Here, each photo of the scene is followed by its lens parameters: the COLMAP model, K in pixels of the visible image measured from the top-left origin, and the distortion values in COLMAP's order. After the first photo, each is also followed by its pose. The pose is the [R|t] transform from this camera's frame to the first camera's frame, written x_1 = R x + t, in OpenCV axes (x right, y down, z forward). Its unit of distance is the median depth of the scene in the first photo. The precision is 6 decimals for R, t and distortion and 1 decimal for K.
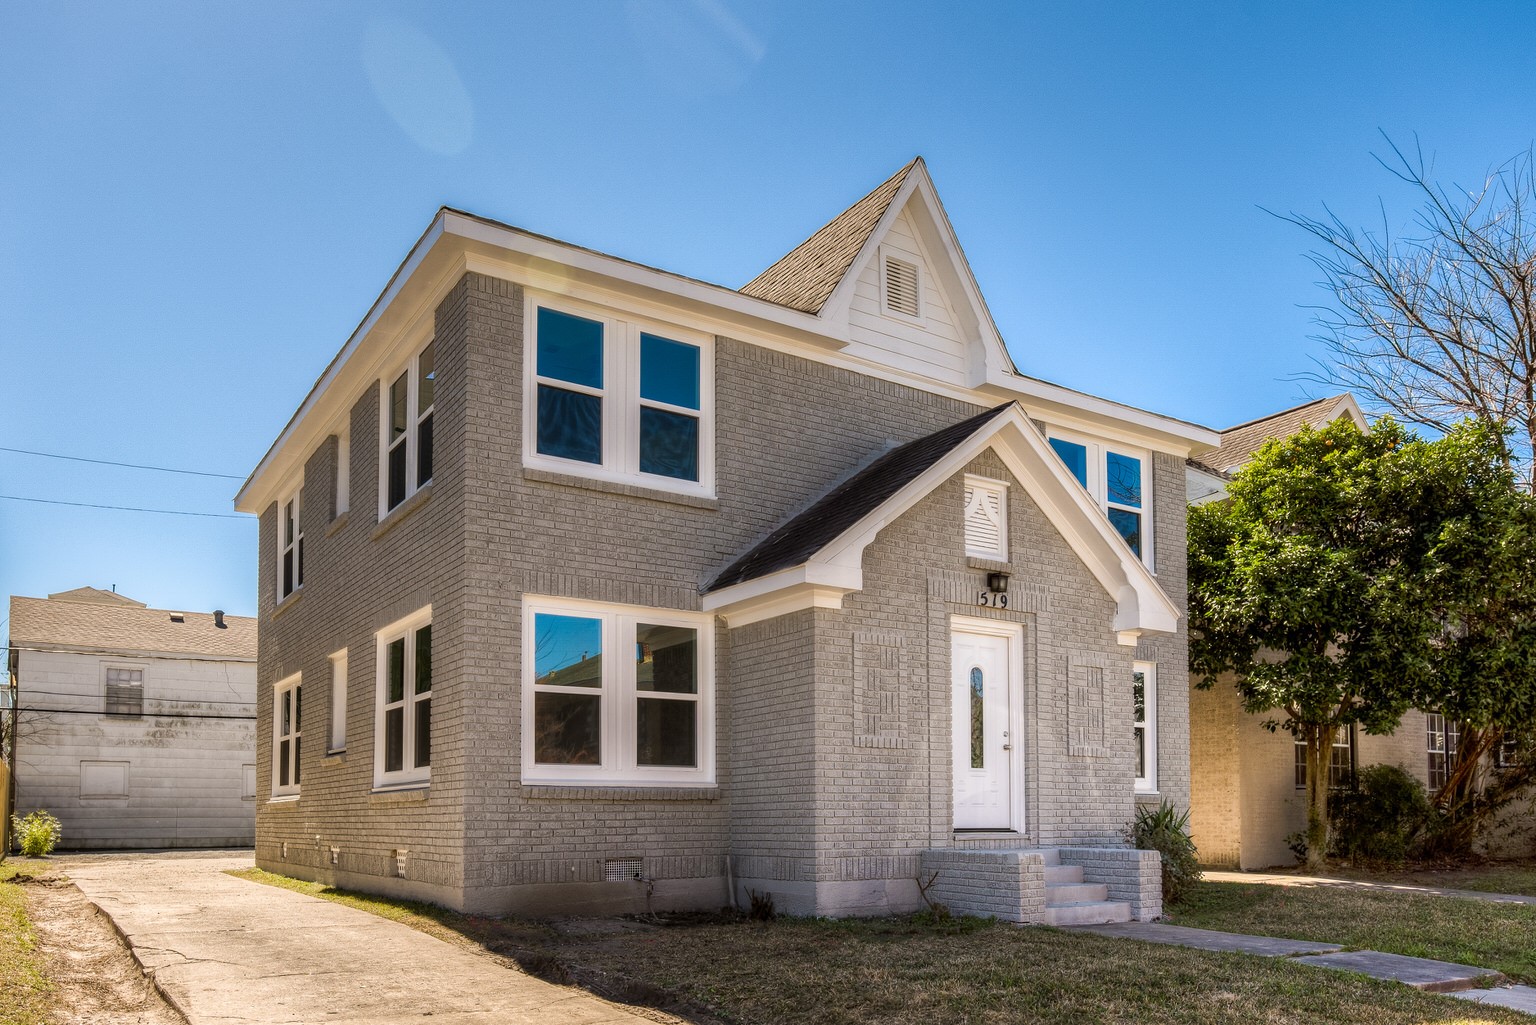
lens RADIAL K [[1123.6, 0, 768.0], [0, 1123.6, 512.5], [0, 0, 1]] dist [-0.002171, -0.000113]
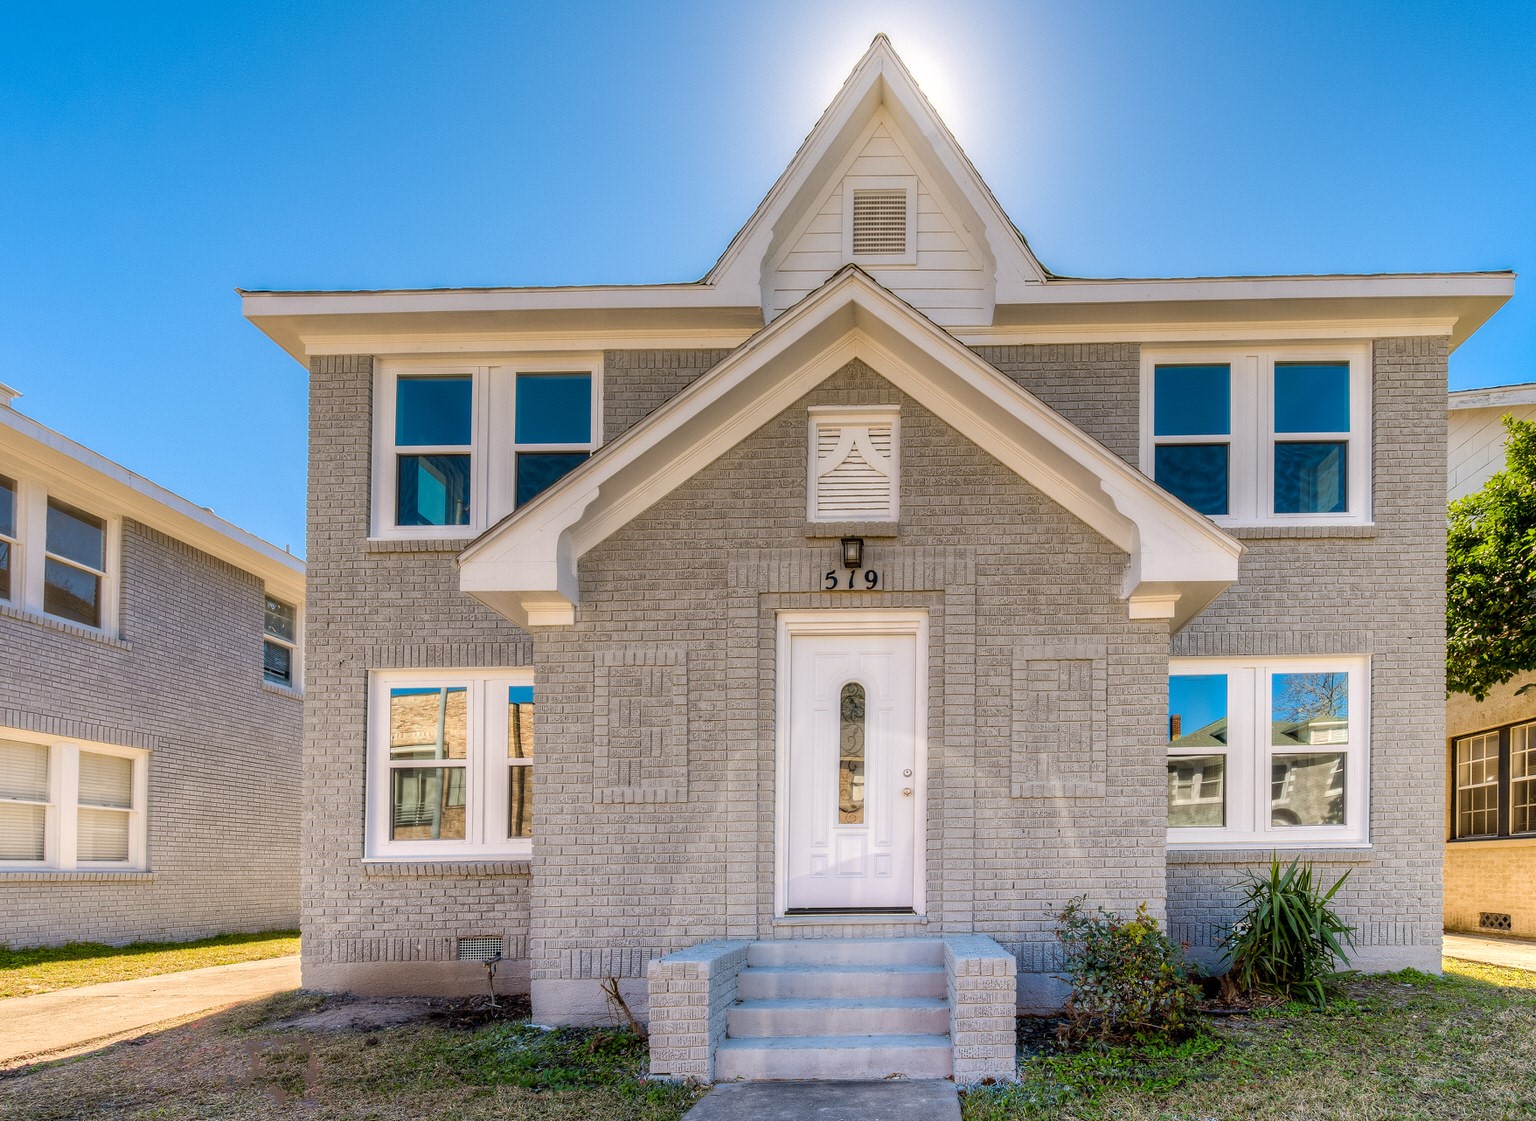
lens RADIAL K [[806.7, 0, 768.9], [0, 806.7, 760.9], [0, 0, 1]] dist [0.002437, 0.000581]
pose [[0.832930, -0.088766, -0.546213, 0.426160], [0.157607, 0.984224, 0.080389, 0.142003], [0.530460, -0.153046, 0.833780, 0.564935]]
